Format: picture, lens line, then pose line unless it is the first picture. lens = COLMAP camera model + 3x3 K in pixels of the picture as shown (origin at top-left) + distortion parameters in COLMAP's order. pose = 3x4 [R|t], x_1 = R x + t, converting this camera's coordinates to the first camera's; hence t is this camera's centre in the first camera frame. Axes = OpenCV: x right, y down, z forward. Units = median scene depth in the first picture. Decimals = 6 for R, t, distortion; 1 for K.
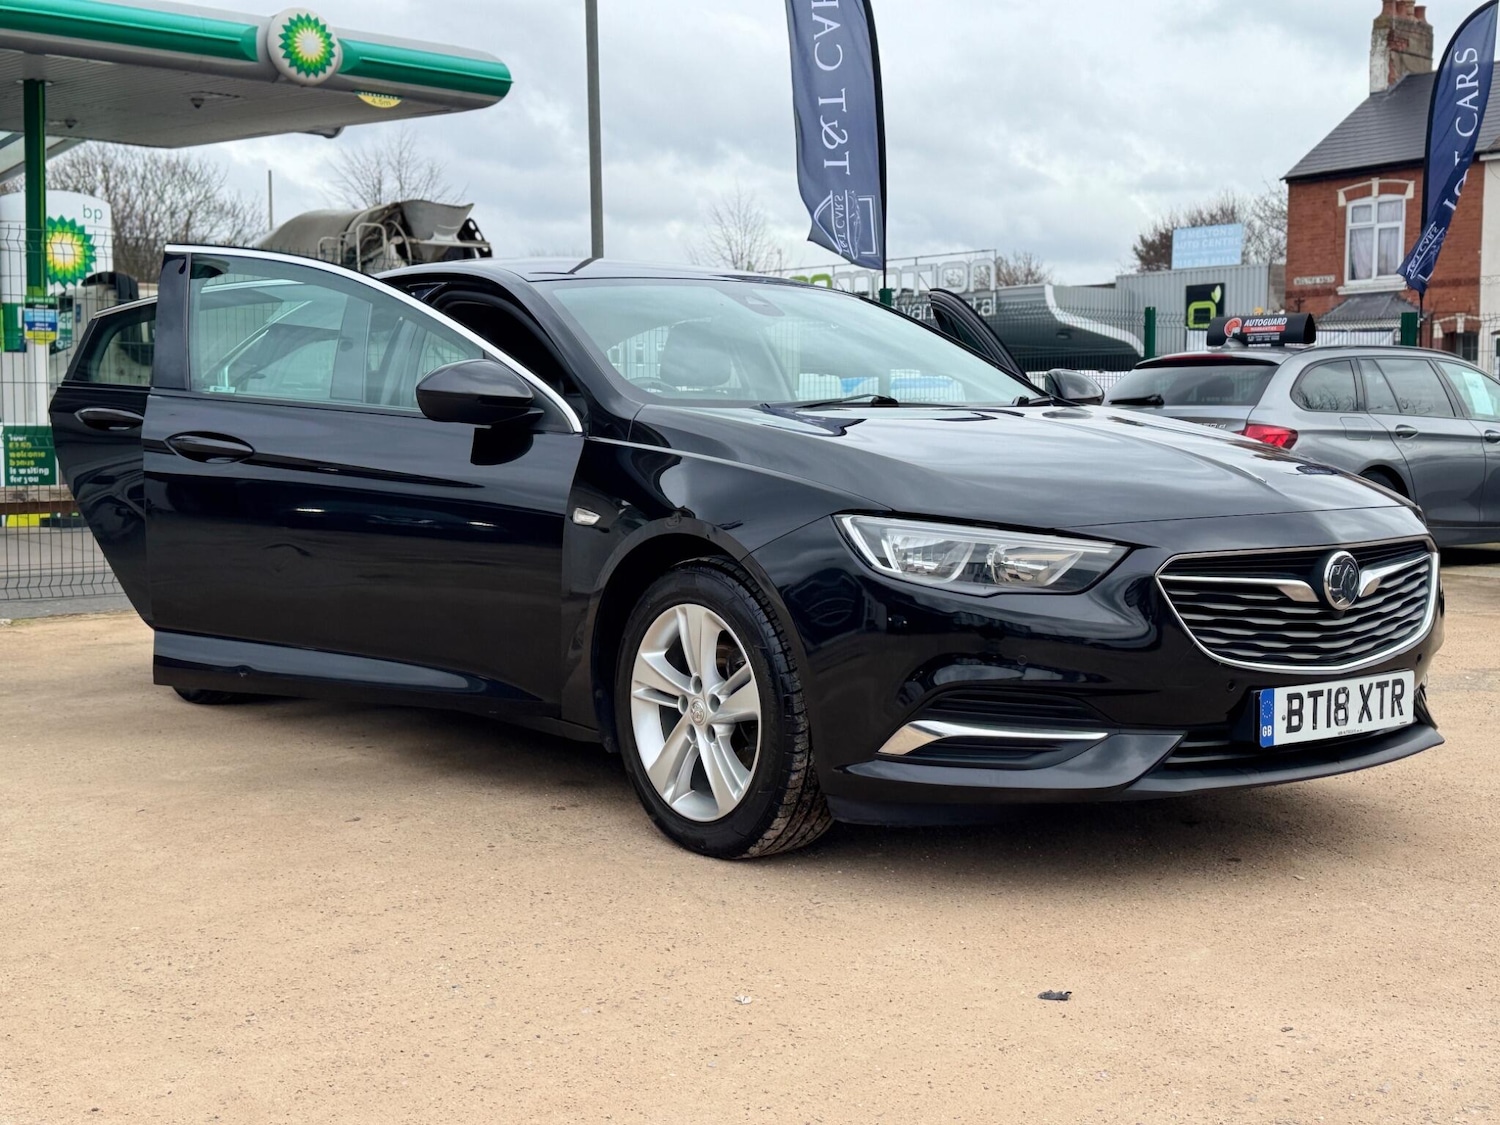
lens RADIAL K [[1864.9, 0, 754.2], [0, 1864.9, 563.8], [0, 0, 1]] dist [0.090686, -0.047961]
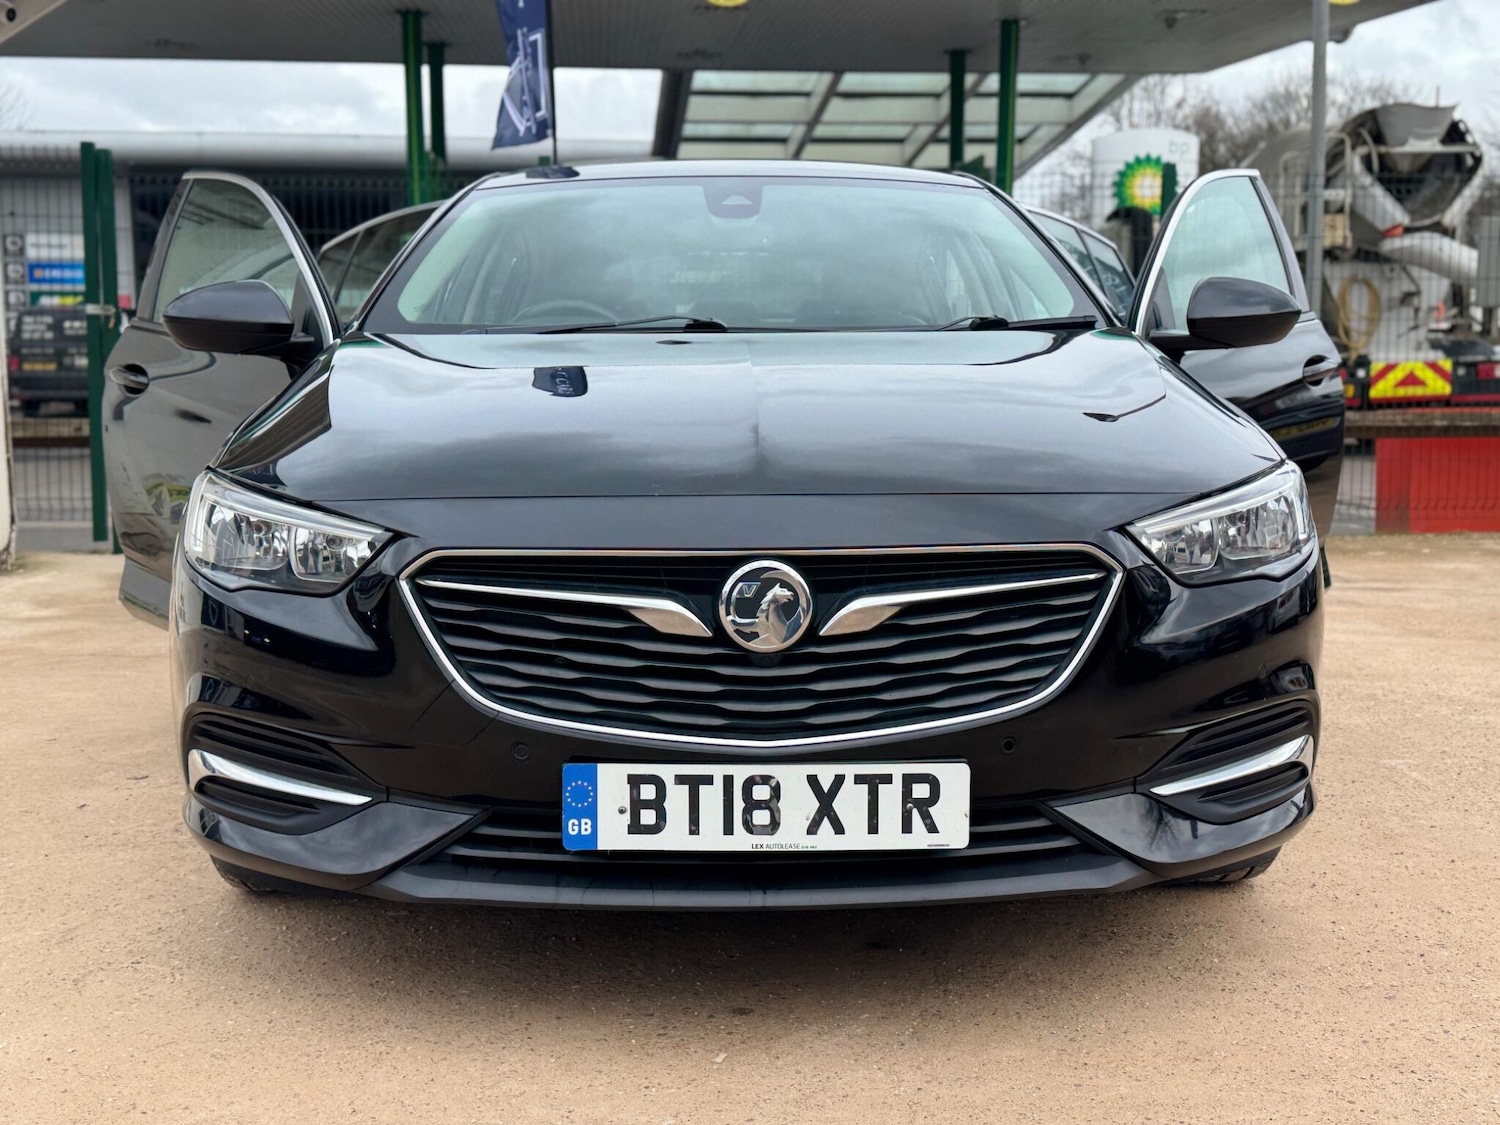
lens RADIAL K [[1864.9, 0, 754.2], [0, 1864.9, 563.8], [0, 0, 1]] dist [0.090686, -0.047961]
pose [[0.805579, 0.066320, -0.588765, 0.681479], [-0.044980, 0.997693, 0.050839, -0.037318], [0.590778, -0.014472, 0.806704, 0.497753]]
